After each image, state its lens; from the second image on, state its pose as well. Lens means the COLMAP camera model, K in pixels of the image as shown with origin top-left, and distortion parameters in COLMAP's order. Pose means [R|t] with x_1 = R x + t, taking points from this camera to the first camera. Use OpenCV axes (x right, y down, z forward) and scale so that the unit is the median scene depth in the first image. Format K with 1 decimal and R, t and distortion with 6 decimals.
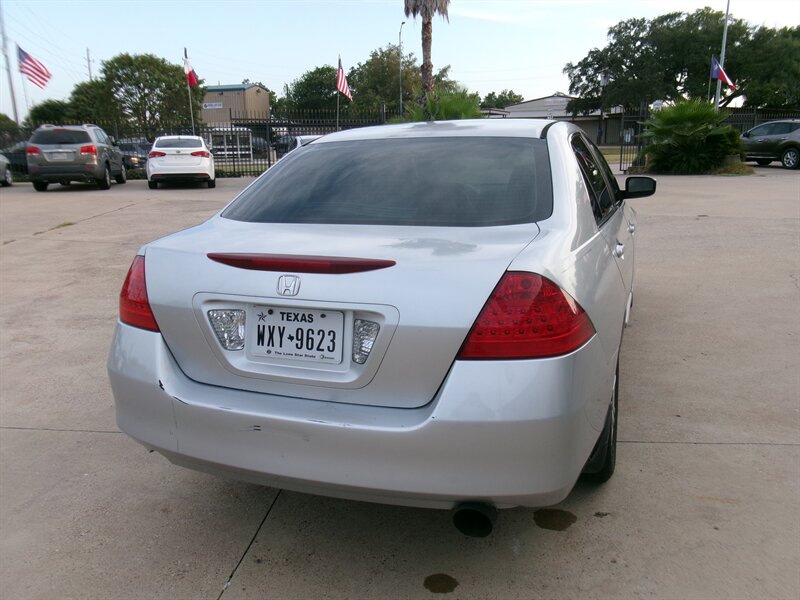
lens RADIAL K [[640.8, 0, 394.6], [0, 640.8, 303.6], [0, 0, 1]] dist [0.004996, -0.002366]
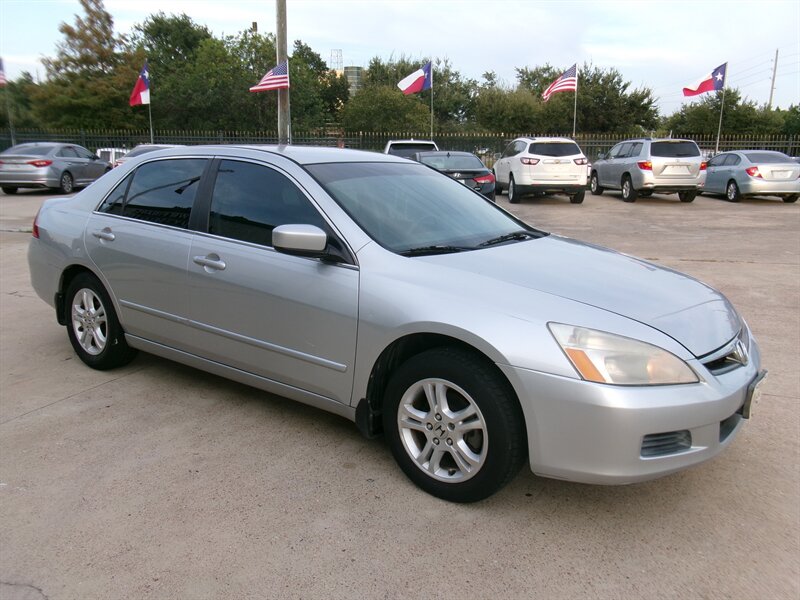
lens RADIAL K [[640.8, 0, 393.4], [0, 640.8, 300.6], [0, 0, 1]] dist [0.004996, -0.002366]
pose [[-0.271708, 0.228152, -0.934945, 0.208847], [-0.244910, 0.923116, 0.296440, -0.071860], [0.930695, 0.309523, -0.194941, 0.258463]]
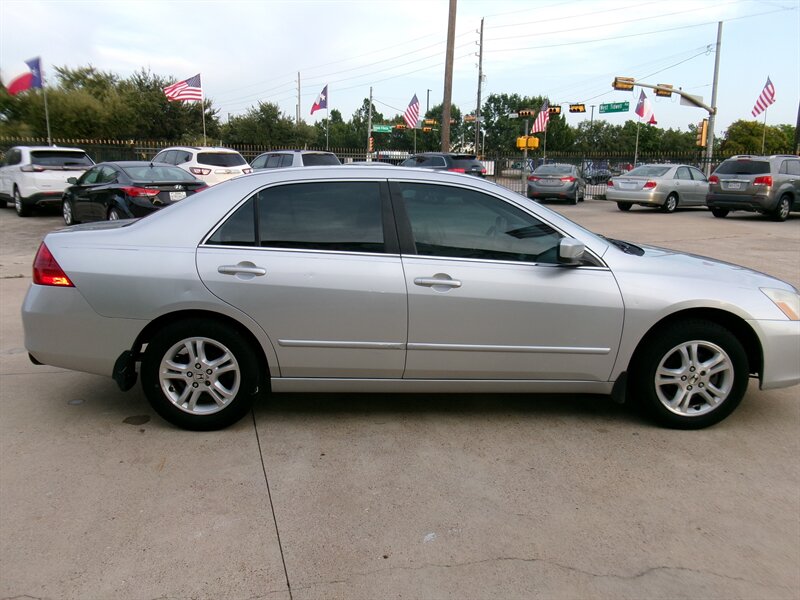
lens RADIAL K [[640.8, 0, 396.7], [0, 640.8, 296.1], [0, 0, 1]] dist [0.004996, -0.002366]
pose [[0.382992, 0.204425, -0.900848, 0.215222], [-0.249831, 0.961786, 0.112039, -0.033566], [0.889326, 0.182150, 0.419428, 0.099981]]
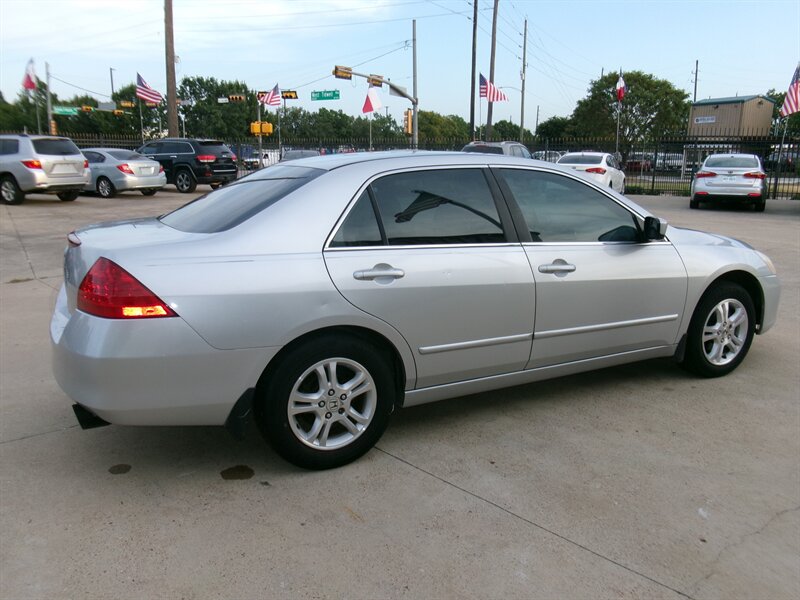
lens RADIAL K [[640.8, 0, 397.3], [0, 640.8, 300.2], [0, 0, 1]] dist [0.004996, -0.002366]
pose [[0.750922, 0.164881, -0.639477, 0.143657], [-0.181435, 0.982577, 0.040290, -0.011822], [0.634979, 0.085769, 0.767754, 0.024789]]
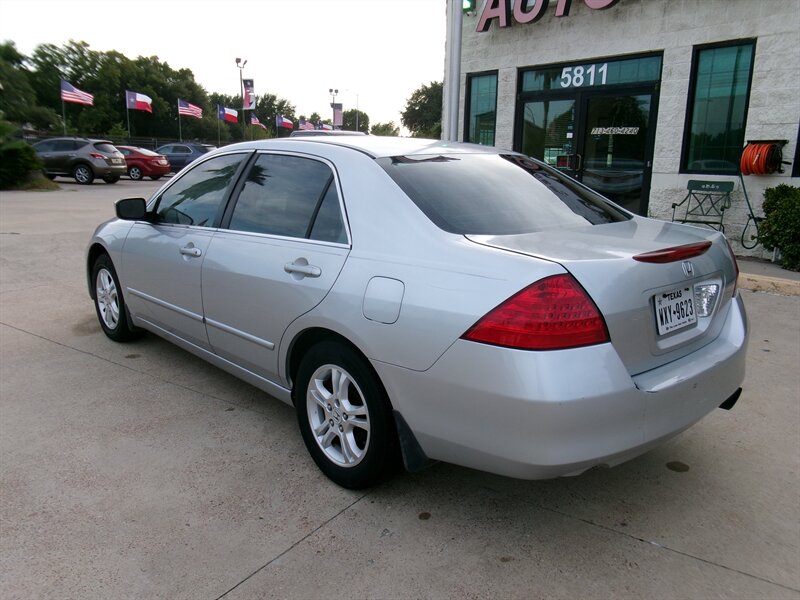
lens RADIAL K [[640.8, 0, 396.4], [0, 640.8, 301.5], [0, 0, 1]] dist [0.004996, -0.002366]
pose [[0.469610, -0.167903, 0.866761, -0.142747], [0.190974, 0.977825, 0.085947, -0.017107], [-0.861971, 0.125167, 0.491262, 0.080254]]
